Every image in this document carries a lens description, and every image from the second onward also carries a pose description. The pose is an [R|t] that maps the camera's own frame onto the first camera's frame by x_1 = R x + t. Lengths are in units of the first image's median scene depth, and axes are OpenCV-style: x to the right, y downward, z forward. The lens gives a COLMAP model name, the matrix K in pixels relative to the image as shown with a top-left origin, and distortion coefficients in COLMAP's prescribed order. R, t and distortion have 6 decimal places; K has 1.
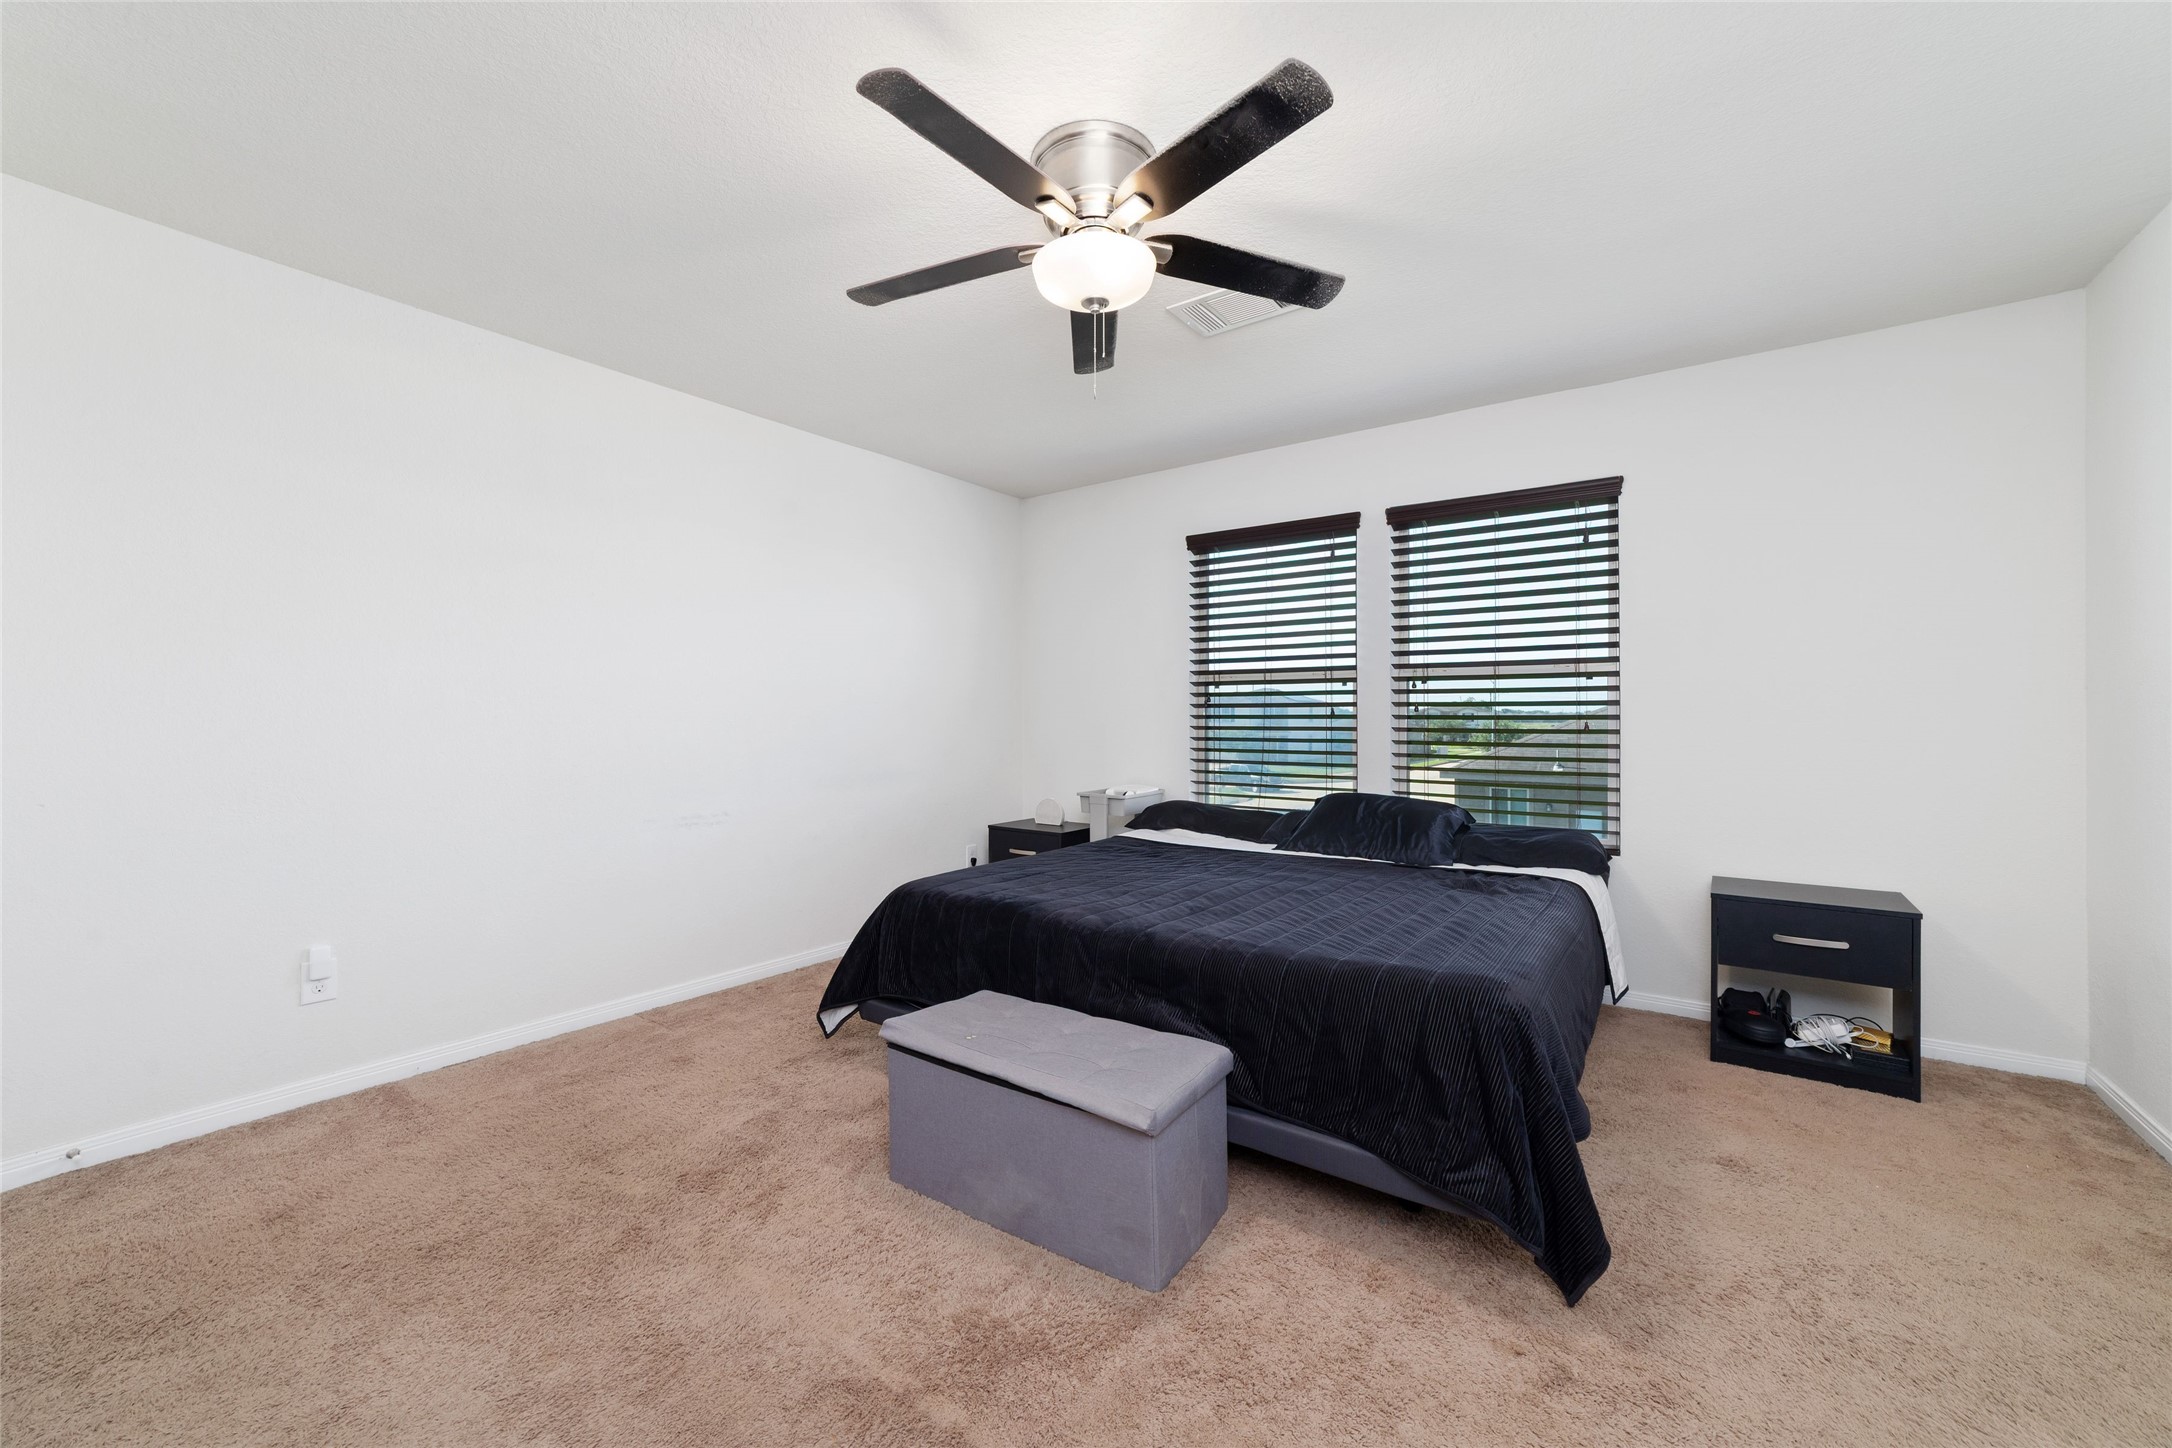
lens RADIAL K [[823.9, 0, 1080.8], [0, 823.9, 718.4], [0, 0, 1]] dist [0.000536, 0.000623]
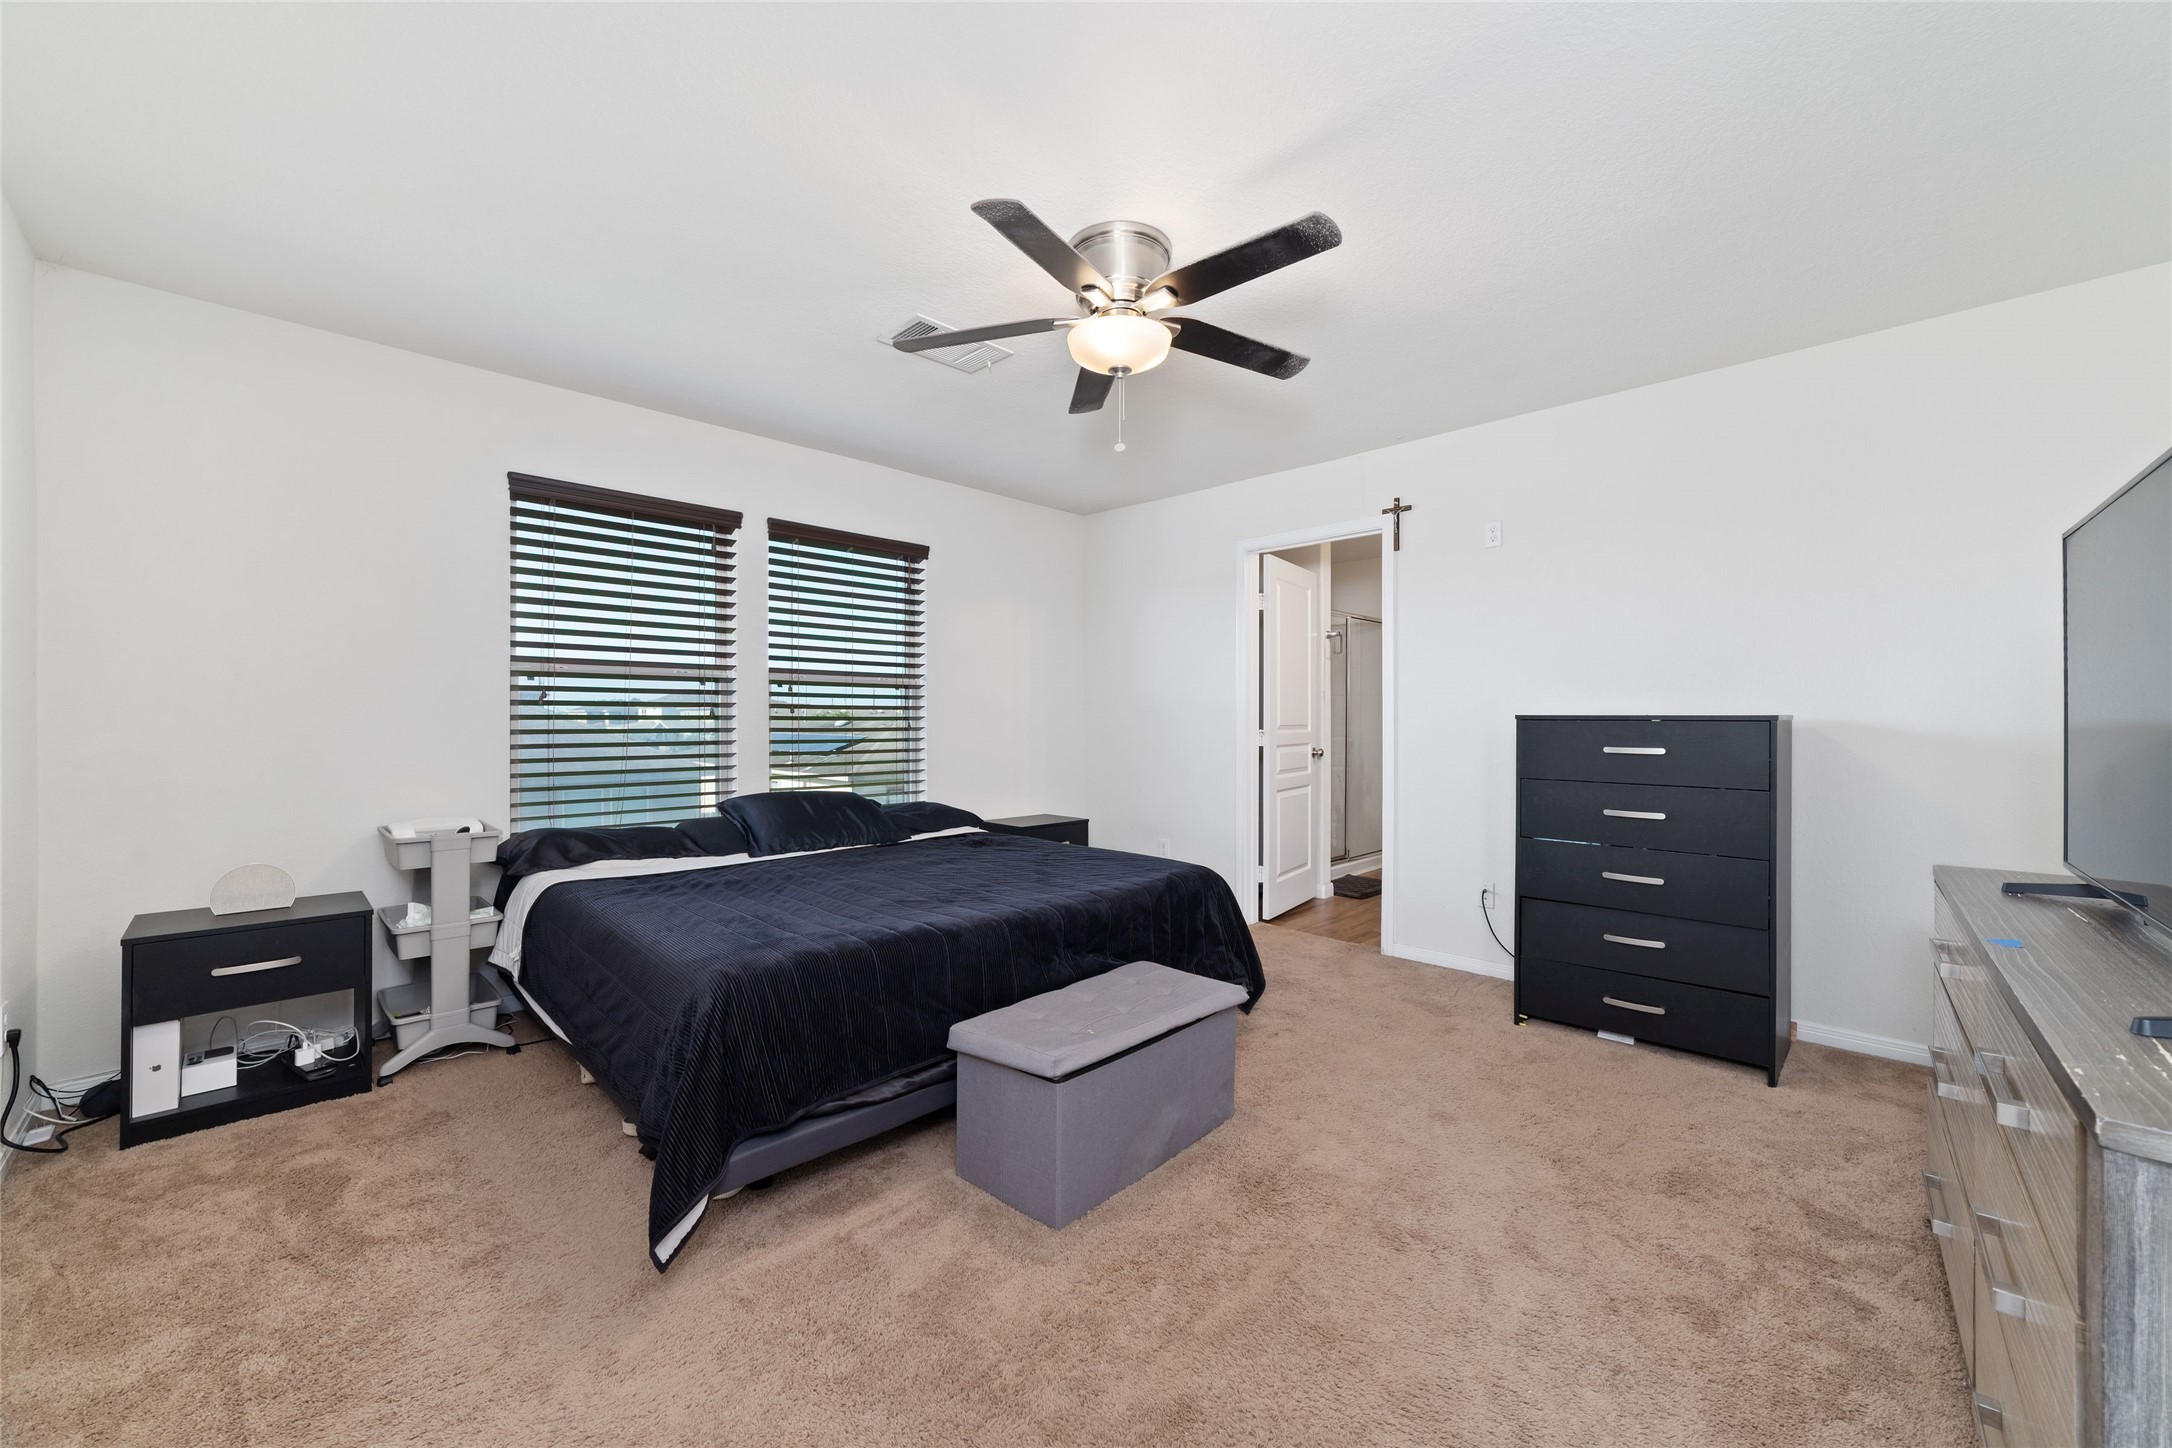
lens RADIAL K [[823.9, 0, 1081.3], [0, 823.9, 720.1], [0, 0, 1]] dist [0.000536, 0.000623]
pose [[0.163977, -0.002629, 0.986461, -0.606793], [-0.001032, 0.999995, 0.002836, -0.002099], [-0.986464, -0.001483, 0.163973, 0.448256]]
